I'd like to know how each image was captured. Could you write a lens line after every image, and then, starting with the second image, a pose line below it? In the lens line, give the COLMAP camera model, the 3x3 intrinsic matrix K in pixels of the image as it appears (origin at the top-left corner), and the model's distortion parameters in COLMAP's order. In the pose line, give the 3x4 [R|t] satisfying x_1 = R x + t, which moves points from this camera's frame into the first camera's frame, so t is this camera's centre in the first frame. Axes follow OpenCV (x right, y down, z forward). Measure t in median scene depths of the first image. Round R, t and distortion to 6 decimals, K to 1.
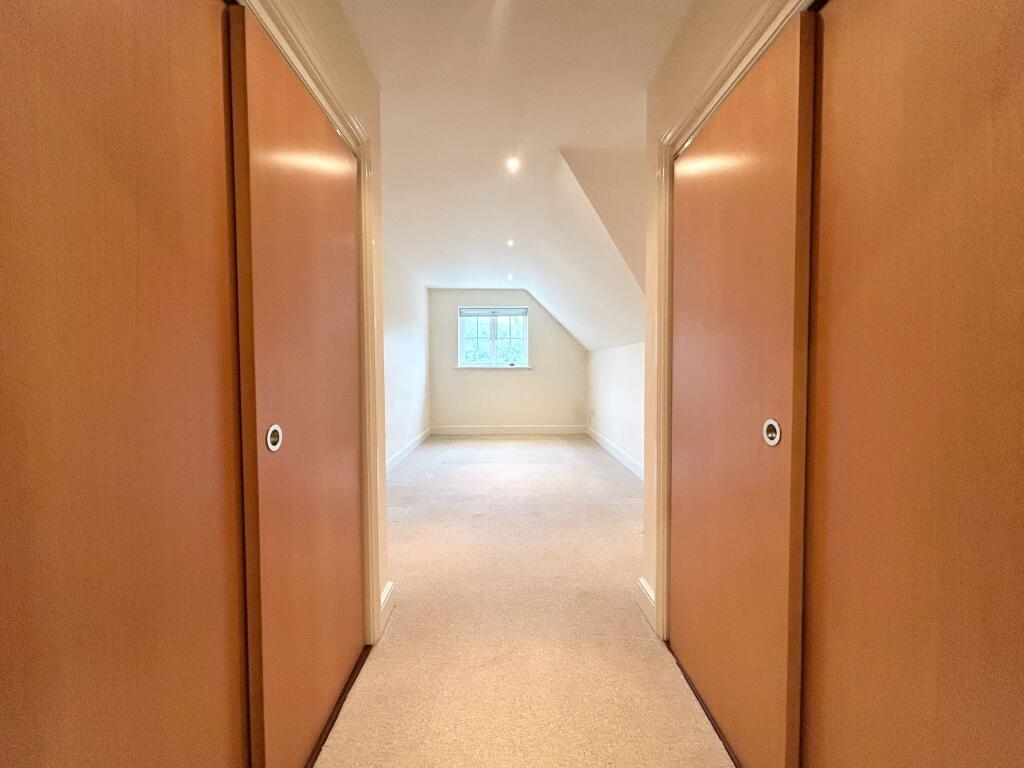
lens RADIAL K [[430.5, 0, 512.0], [0, 430.5, 384.0], [0, 0, 1]] dist [-0.001665, -0.000090]
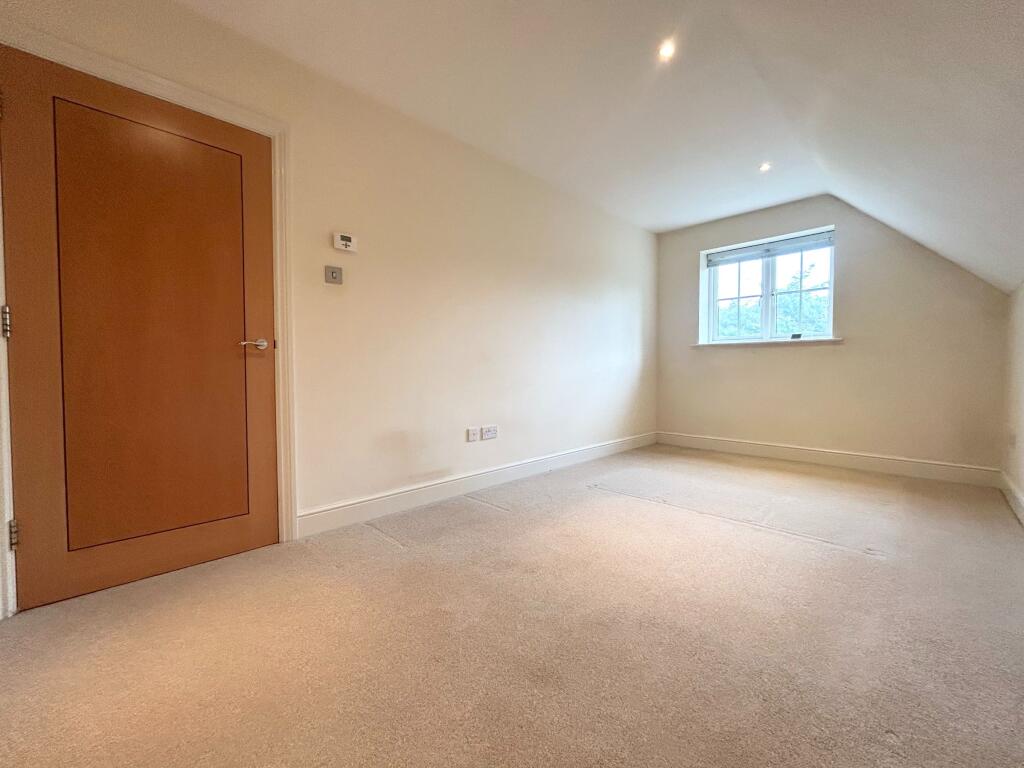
lens RADIAL K [[430.5, 0, 512.0], [0, 430.5, 384.0], [0, 0, 1]] dist [-0.001665, -0.000090]
pose [[0.703372, 0.023947, -0.710419, 0.138270], [-0.030983, 0.999515, 0.003016, 0.027159], [0.710146, 0.019890, 0.703773, 0.347347]]
